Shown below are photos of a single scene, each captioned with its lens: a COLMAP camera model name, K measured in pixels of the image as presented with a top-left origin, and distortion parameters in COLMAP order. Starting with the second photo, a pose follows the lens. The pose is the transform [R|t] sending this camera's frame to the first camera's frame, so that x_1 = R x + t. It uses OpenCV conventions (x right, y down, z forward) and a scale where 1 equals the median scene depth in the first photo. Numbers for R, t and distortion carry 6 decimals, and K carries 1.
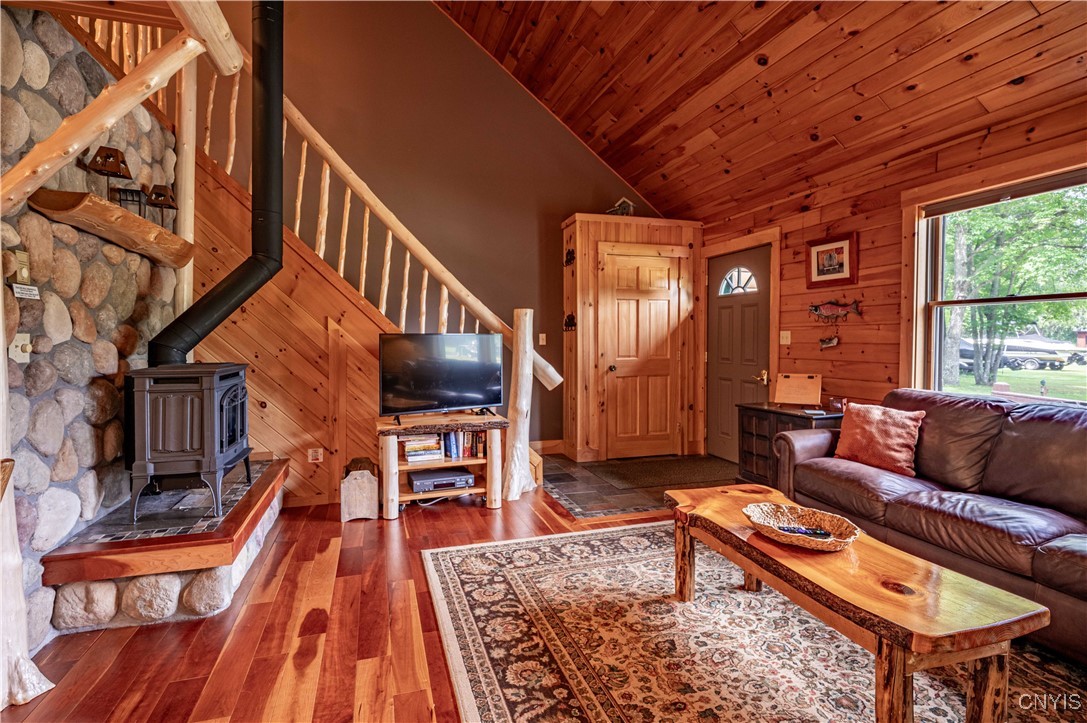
lens RADIAL K [[530.5, 0, 542.2], [0, 530.5, 351.8], [0, 0, 1]] dist [0.000641, 0.000041]
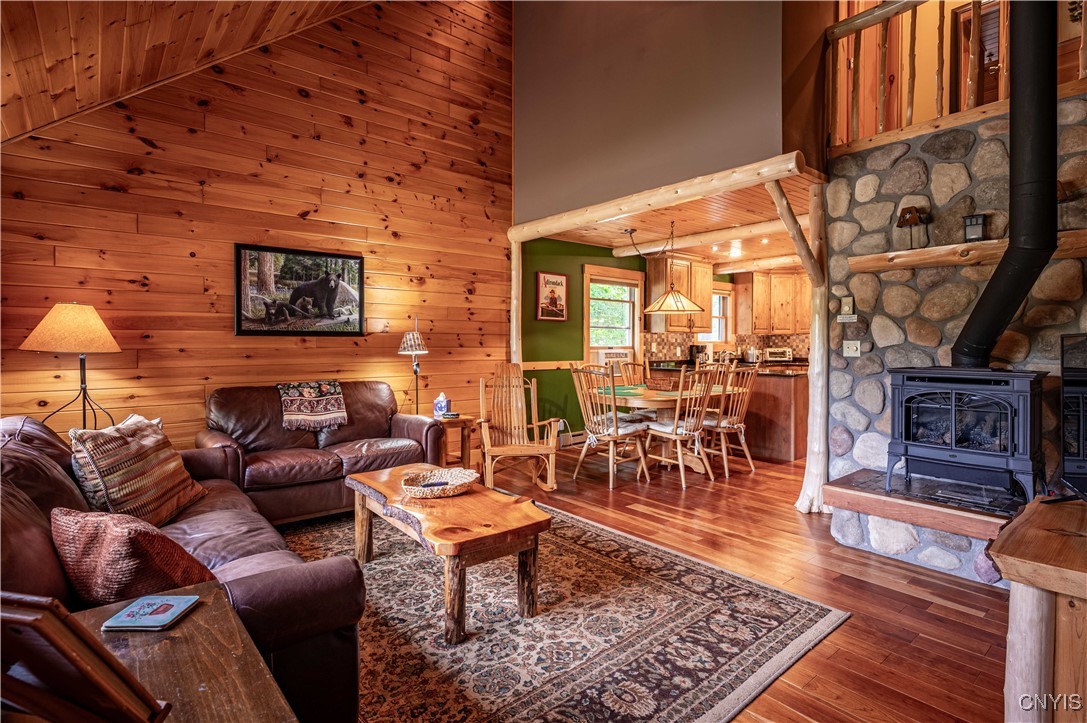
lens RADIAL K [[530.5, 0, 544.7], [0, 530.5, 356.0], [0, 0, 1]] dist [0.000641, 0.000041]
pose [[-0.923835, 0.009464, -0.382674, 0.591961], [-0.008453, 0.998946, 0.045112, -0.051002], [0.382698, 0.044911, -0.922781, 1.839523]]
